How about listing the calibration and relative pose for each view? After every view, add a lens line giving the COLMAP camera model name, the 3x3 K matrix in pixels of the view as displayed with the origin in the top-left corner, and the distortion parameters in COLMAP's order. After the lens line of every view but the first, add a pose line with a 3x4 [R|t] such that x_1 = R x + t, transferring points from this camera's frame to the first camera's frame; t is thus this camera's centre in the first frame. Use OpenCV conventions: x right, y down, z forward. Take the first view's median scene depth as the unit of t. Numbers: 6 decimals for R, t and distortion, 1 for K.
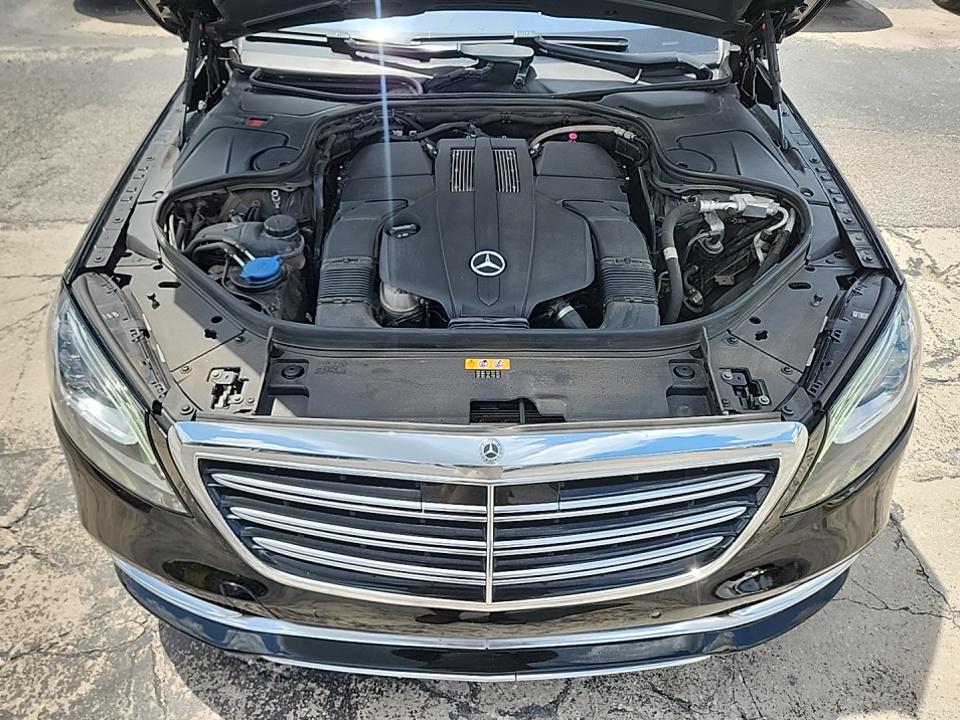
lens RADIAL K [[641.8, 0, 480.0], [0, 641.8, 360.0], [0, 0, 1]] dist [0.042201, -0.028398]
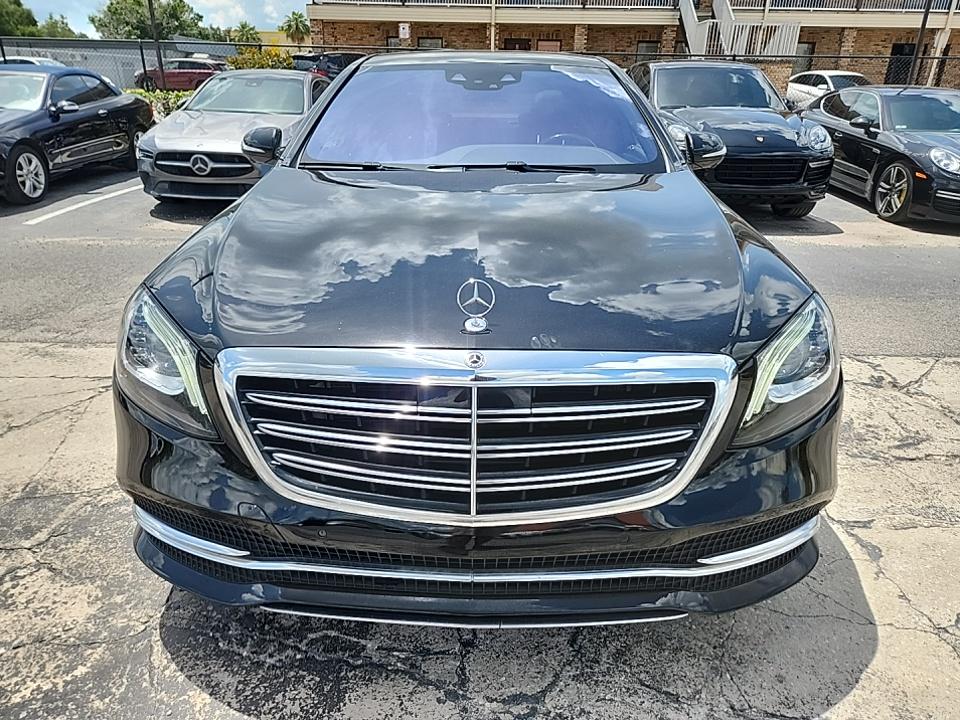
lens RADIAL K [[639.5, 0, 483.2], [0, 639.5, 359.9], [0, 0, 1]] dist [0.045848, -0.025798]
pose [[0.999863, 0.006792, -0.015081, 0.034043], [-0.011338, 0.945323, -0.325938, 0.357503], [0.012043, 0.326065, 0.945271, -0.110881]]
